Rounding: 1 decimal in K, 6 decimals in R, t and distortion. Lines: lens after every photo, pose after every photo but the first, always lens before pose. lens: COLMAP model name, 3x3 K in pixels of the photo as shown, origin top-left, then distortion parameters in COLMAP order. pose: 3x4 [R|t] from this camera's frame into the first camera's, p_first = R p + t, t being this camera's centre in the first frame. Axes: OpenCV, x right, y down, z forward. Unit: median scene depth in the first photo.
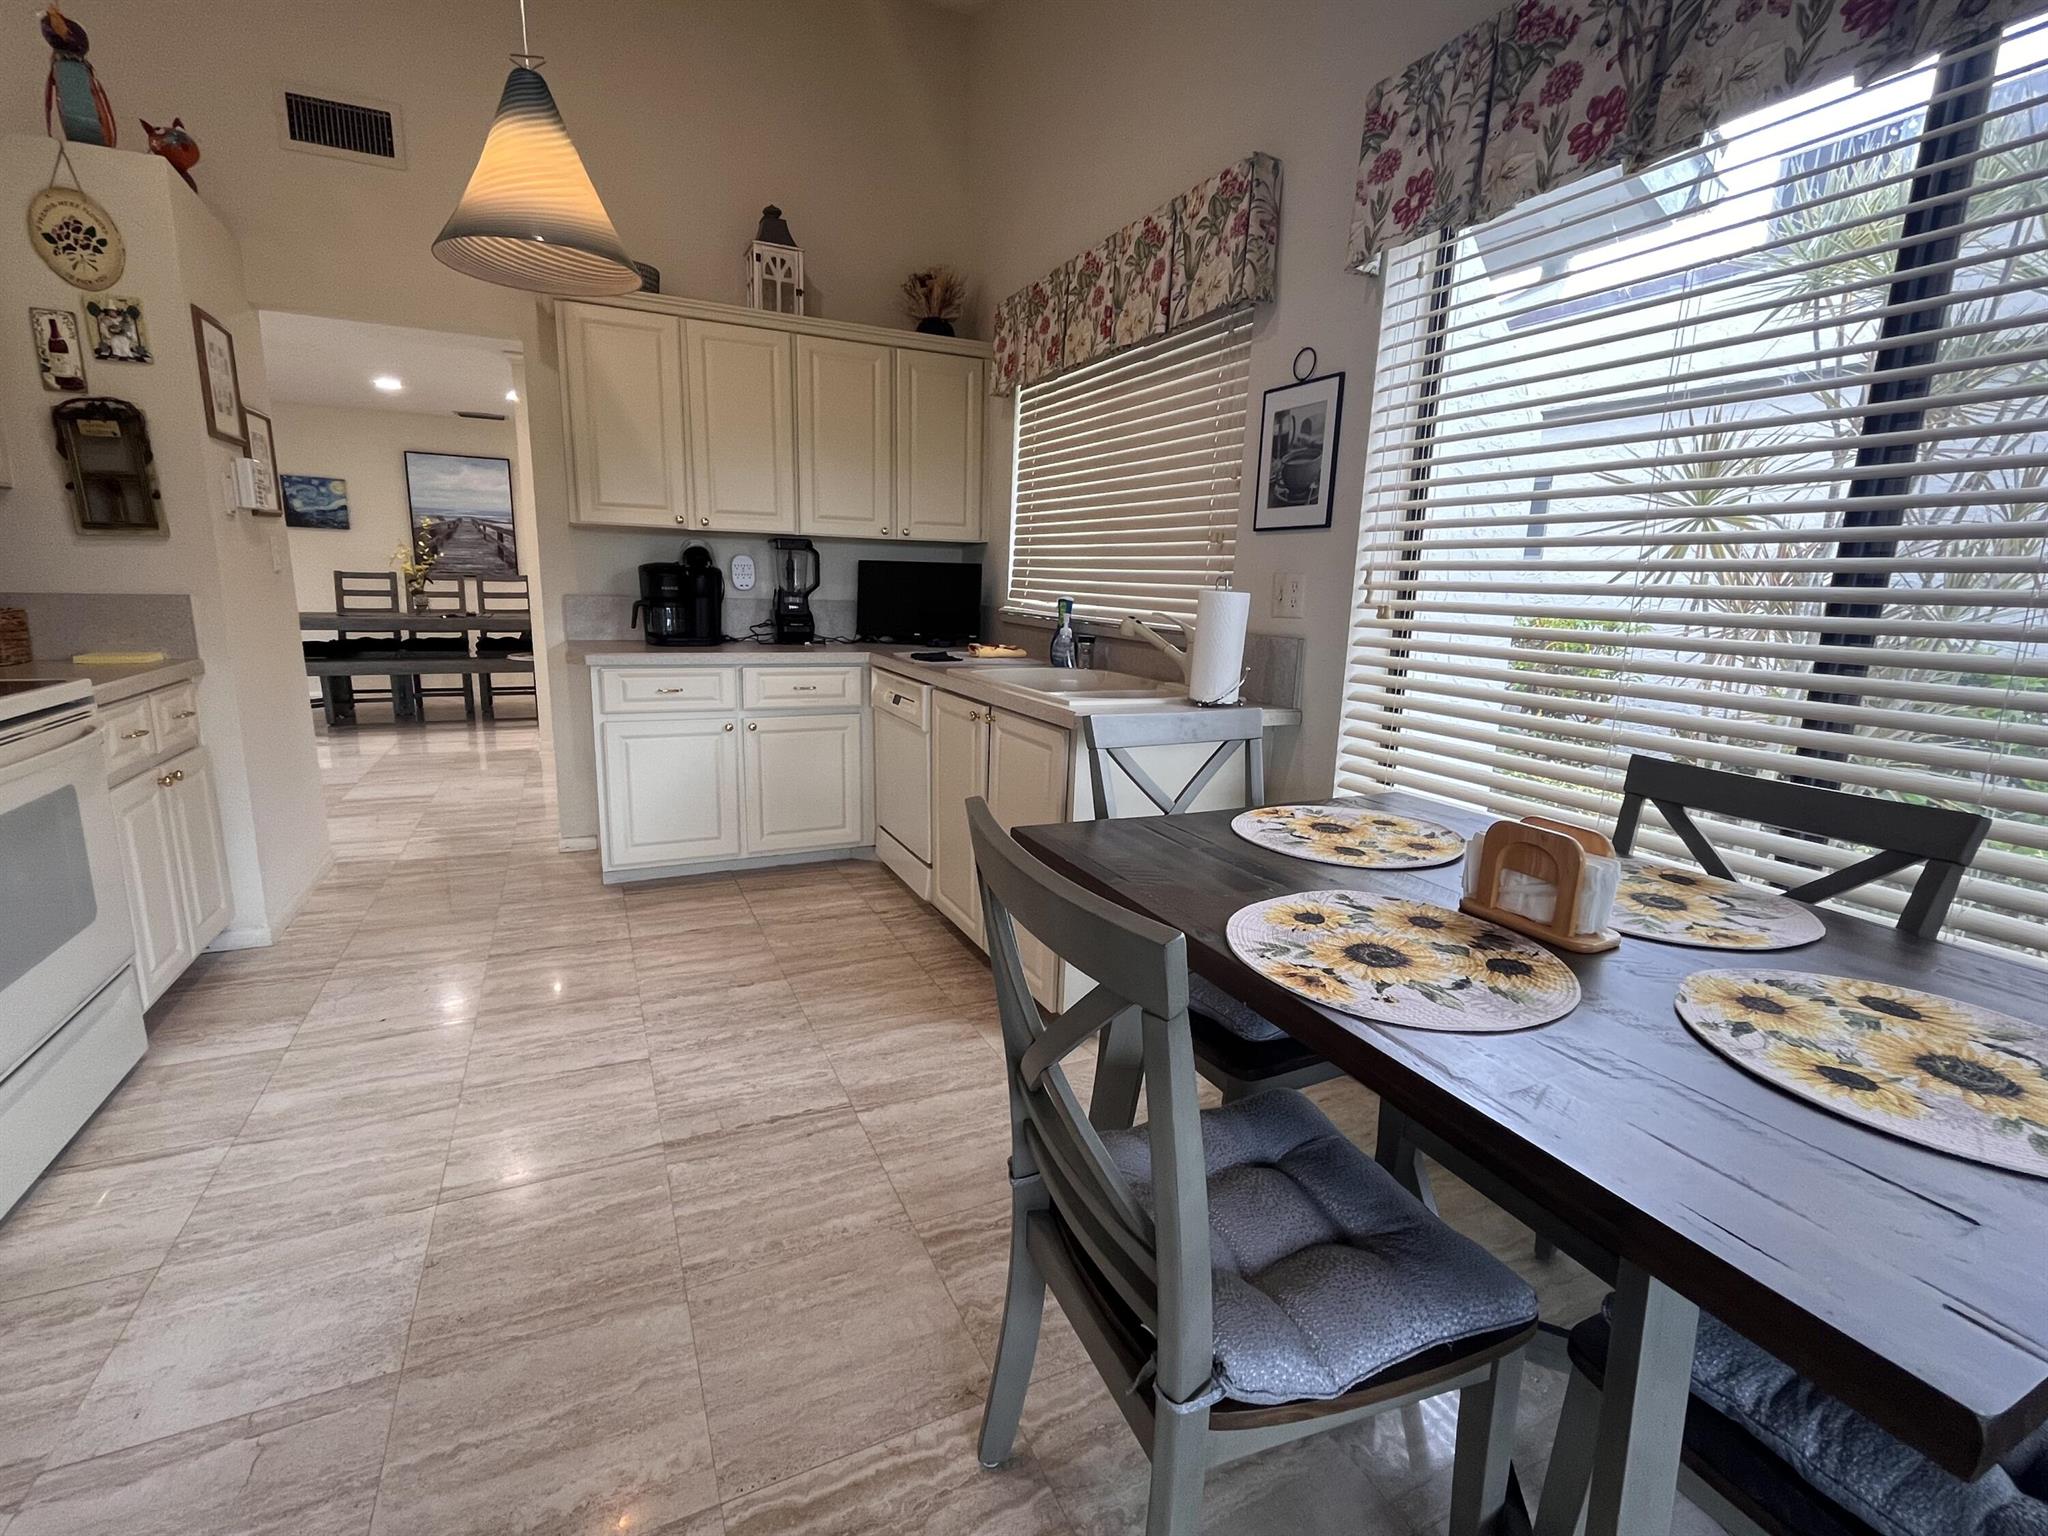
lens RADIAL K [[914.1, 0, 1022.6], [0, 914.1, 774.3], [0, 0, 1]] dist [-0.004010, -0.001338]
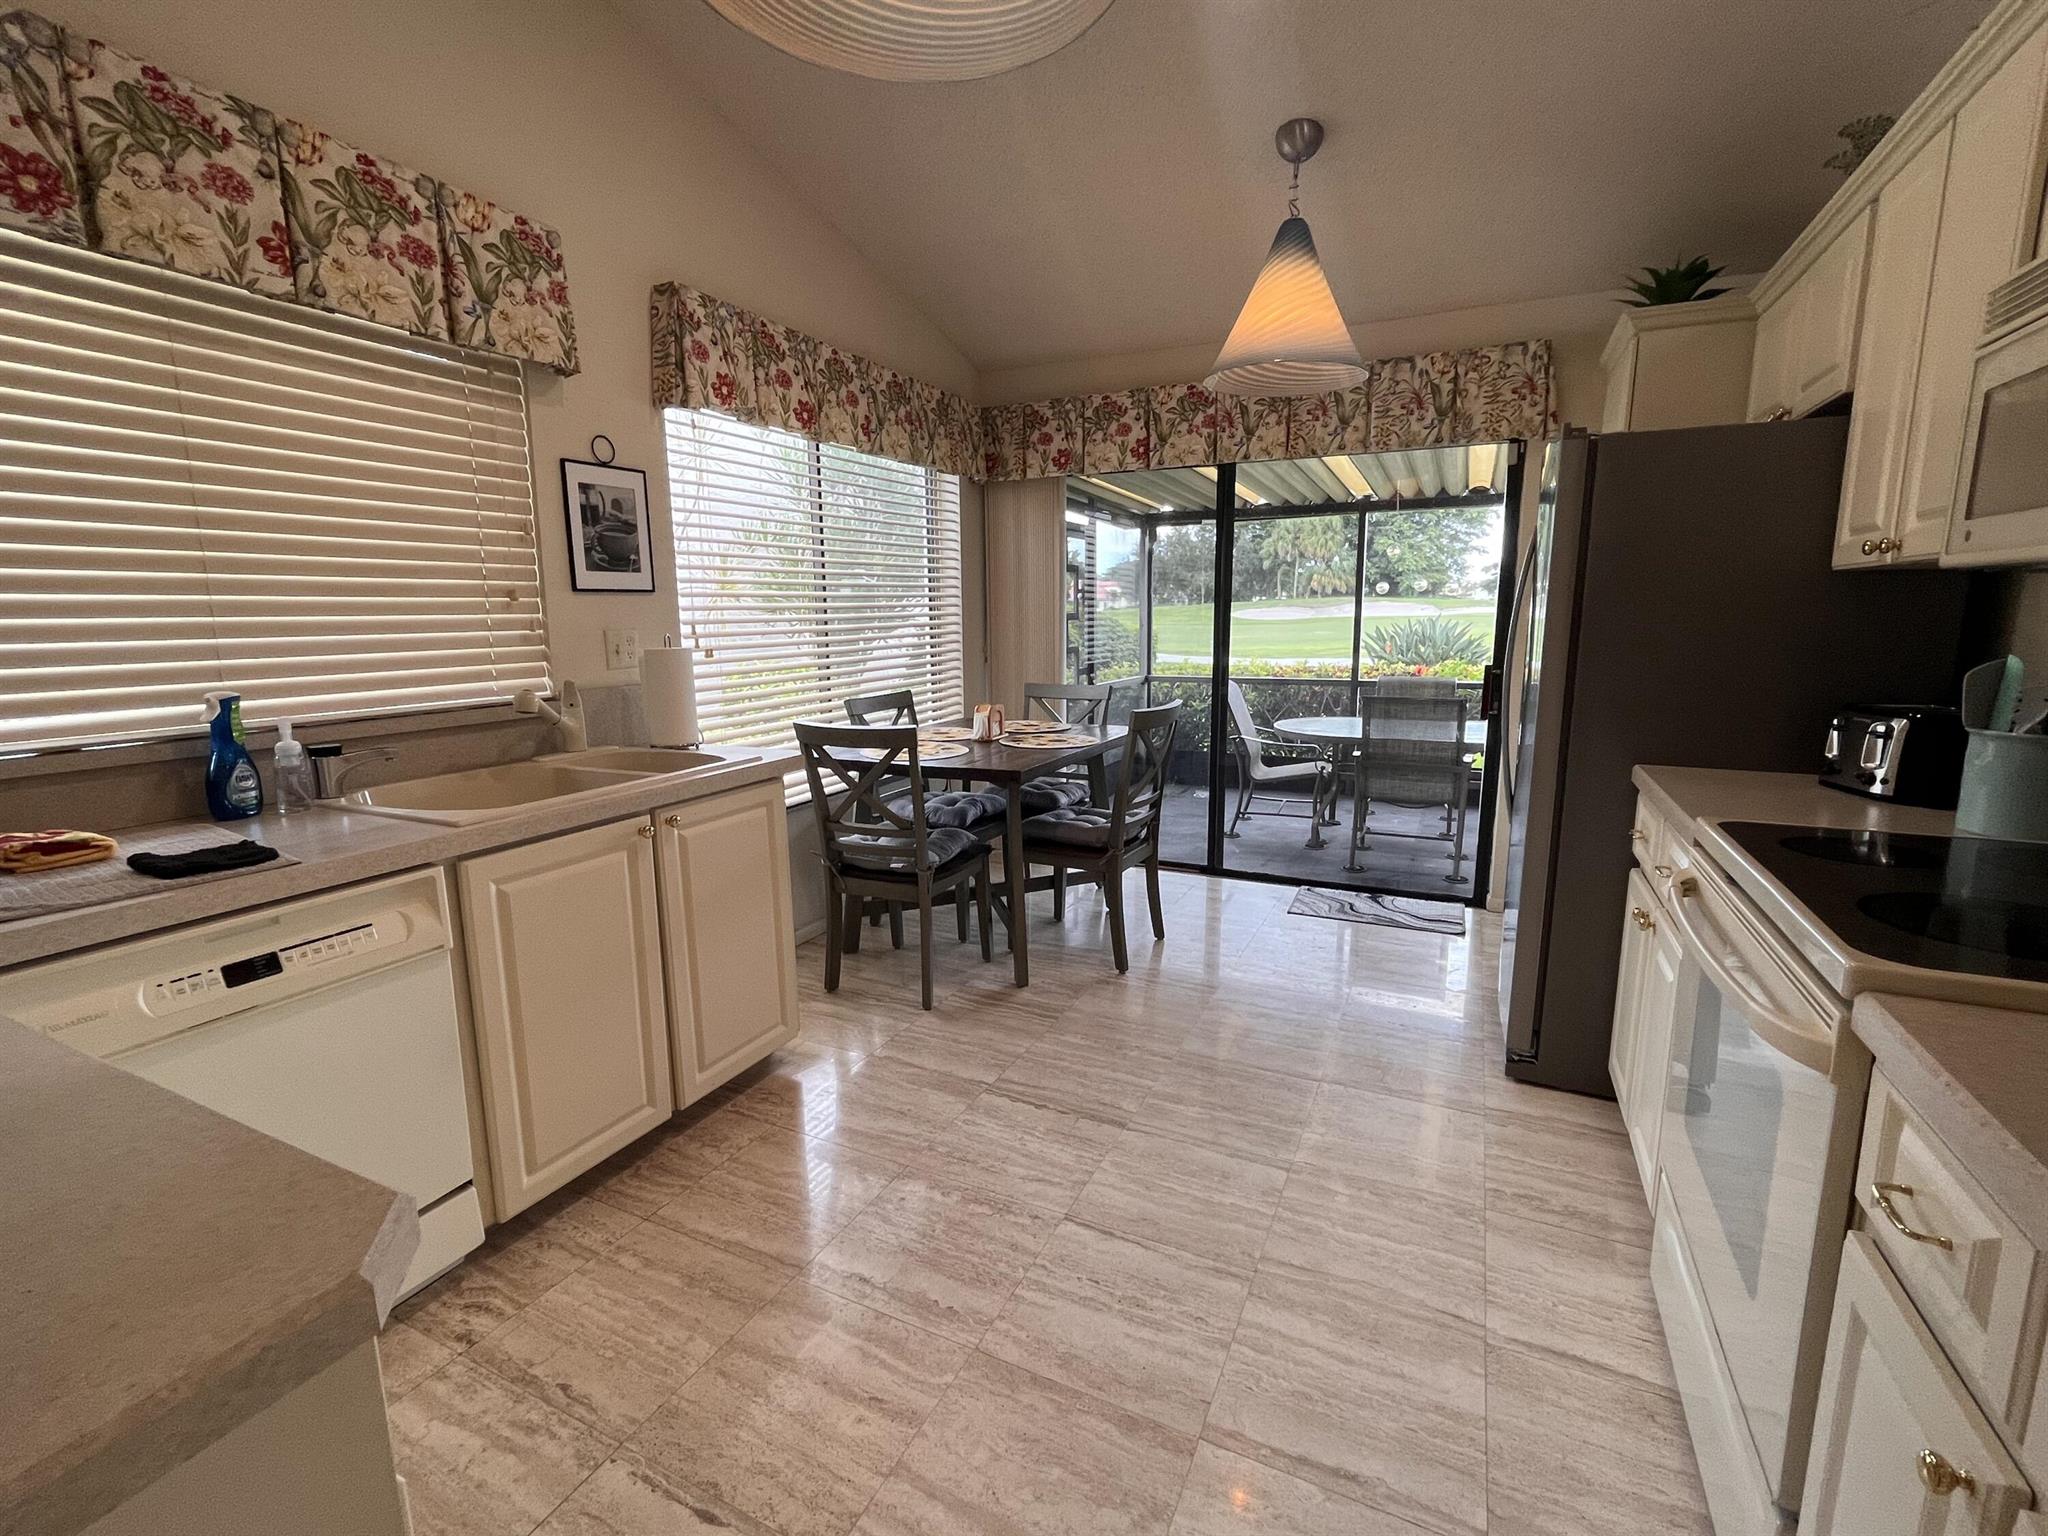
lens RADIAL K [[929.6, 0, 1024.0], [0, 929.6, 768.0], [0, 0, 1]] dist [-0.002536, -0.000366]
pose [[-0.618057, -0.160706, 0.769532, -0.914768], [0.151952, 0.936000, 0.317512, -0.341219], [-0.771308, 0.313172, -0.554082, 1.275021]]
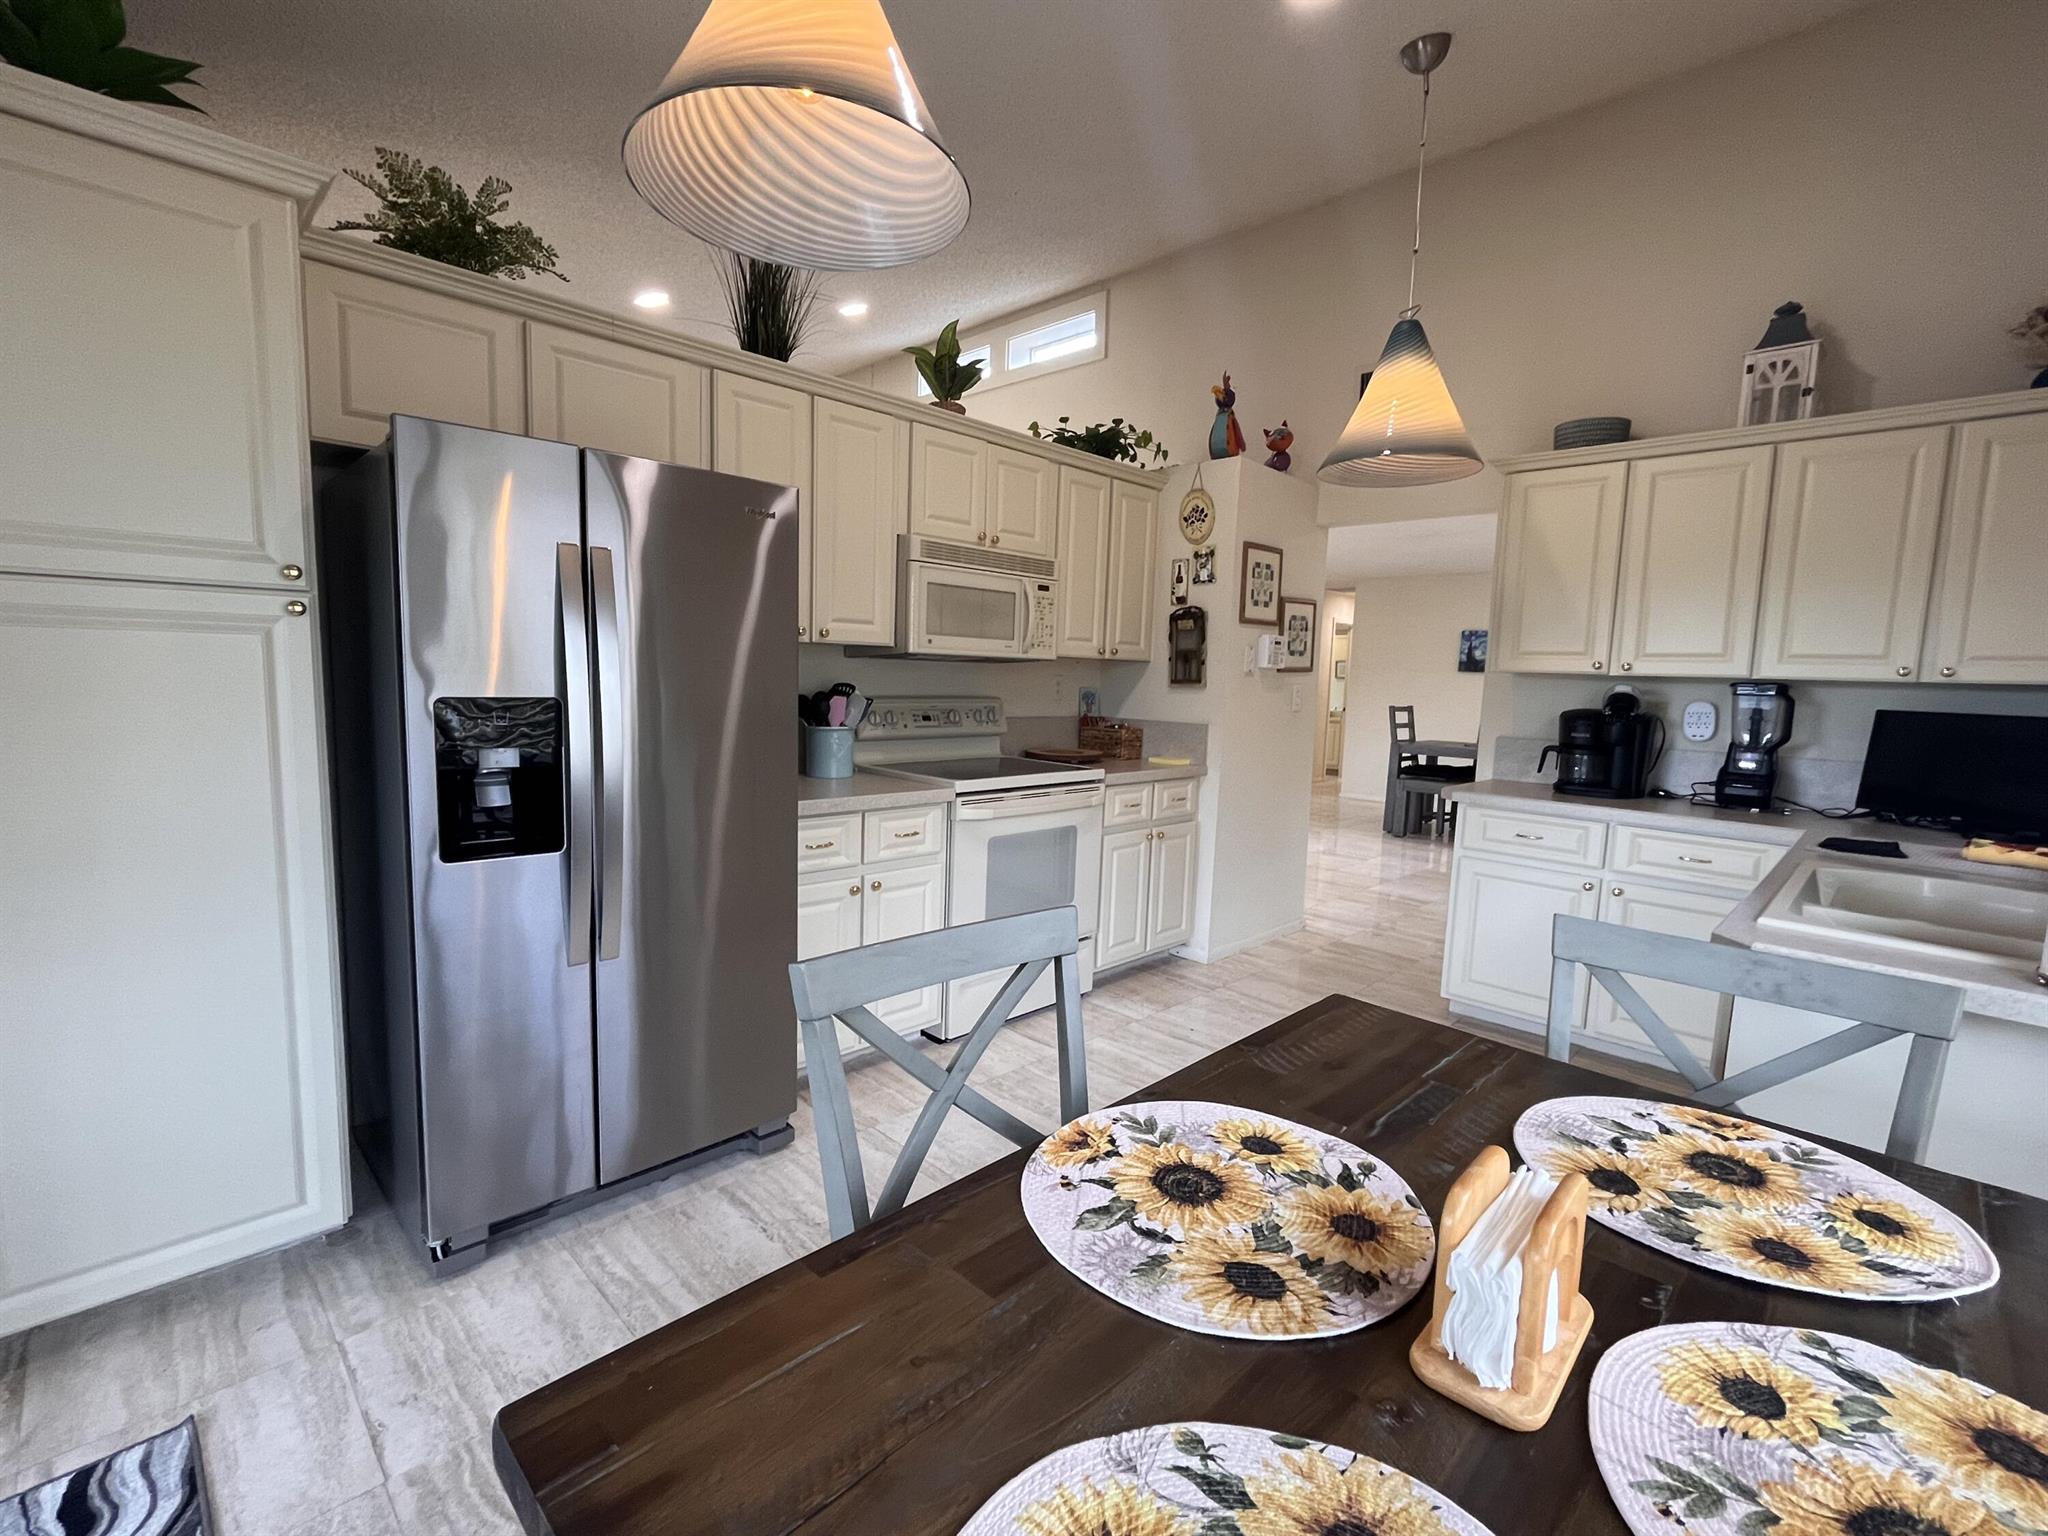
lens RADIAL K [[914.1, 0, 1022.6], [0, 914.1, 774.3], [0, 0, 1]] dist [-0.004010, -0.001338]
pose [[0.333133, 0.085281, -0.939015, 0.480968], [-0.220295, 0.975377, 0.010430, -0.065952], [0.916784, 0.203386, 0.343717, 0.209084]]
